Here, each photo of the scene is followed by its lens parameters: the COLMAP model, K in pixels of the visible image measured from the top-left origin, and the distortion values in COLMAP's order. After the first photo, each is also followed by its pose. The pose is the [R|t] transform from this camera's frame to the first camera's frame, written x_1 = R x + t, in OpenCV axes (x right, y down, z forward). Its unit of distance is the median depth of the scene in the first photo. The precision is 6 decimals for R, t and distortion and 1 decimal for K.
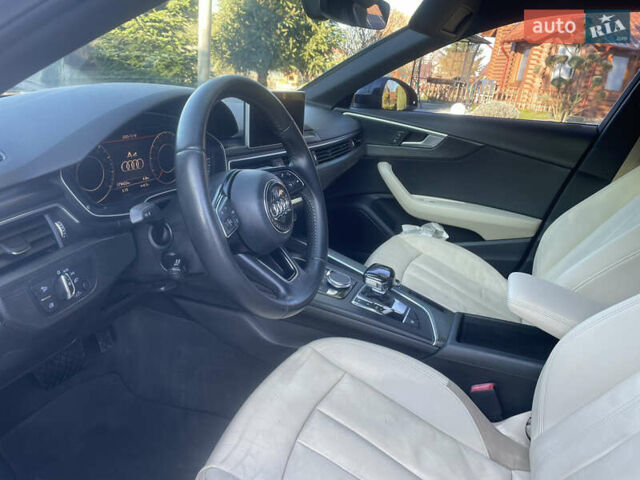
lens RADIAL K [[483.1, 0, 316.3], [0, 483.1, 241.0], [0, 0, 1]] dist [0.098750, -0.127299]
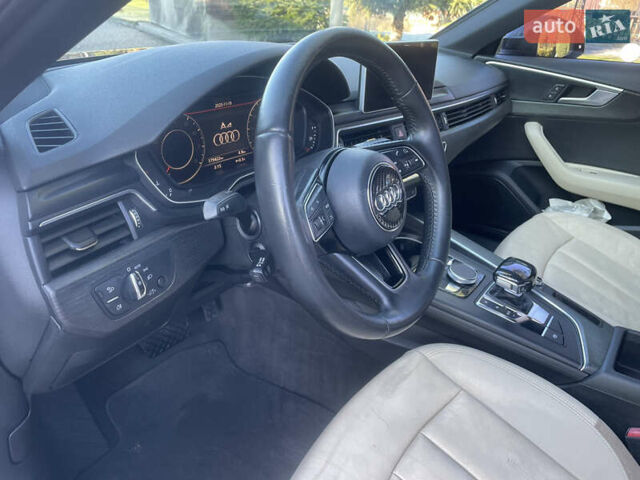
lens RADIAL K [[483.1, 0, 316.3], [0, 483.1, 241.0], [0, 0, 1]] dist [0.098750, -0.127299]
pose [[0.965960, 0.074508, -0.247731, 0.008407], [-0.049058, 0.993008, 0.107369, -0.056296], [0.253998, -0.091561, 0.962861, 0.141507]]
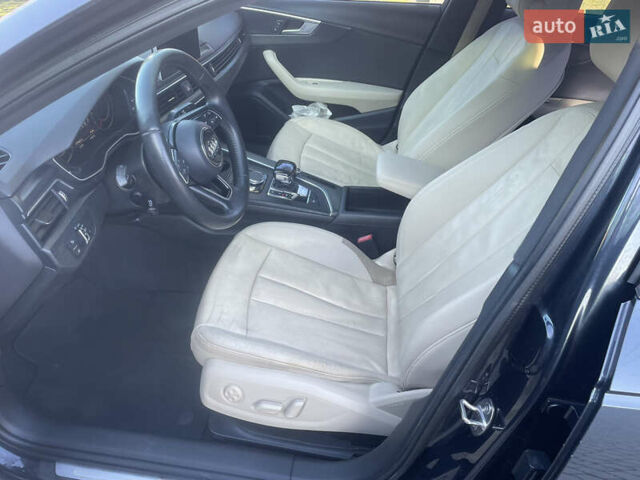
lens RADIAL K [[483.1, 0, 316.3], [0, 483.1, 241.0], [0, 0, 1]] dist [0.098750, -0.127299]
pose [[0.965065, -0.181755, 0.188719, -0.071127], [0.115559, 0.941694, 0.316003, -0.156781], [-0.235151, -0.283155, 0.929800, -0.292048]]
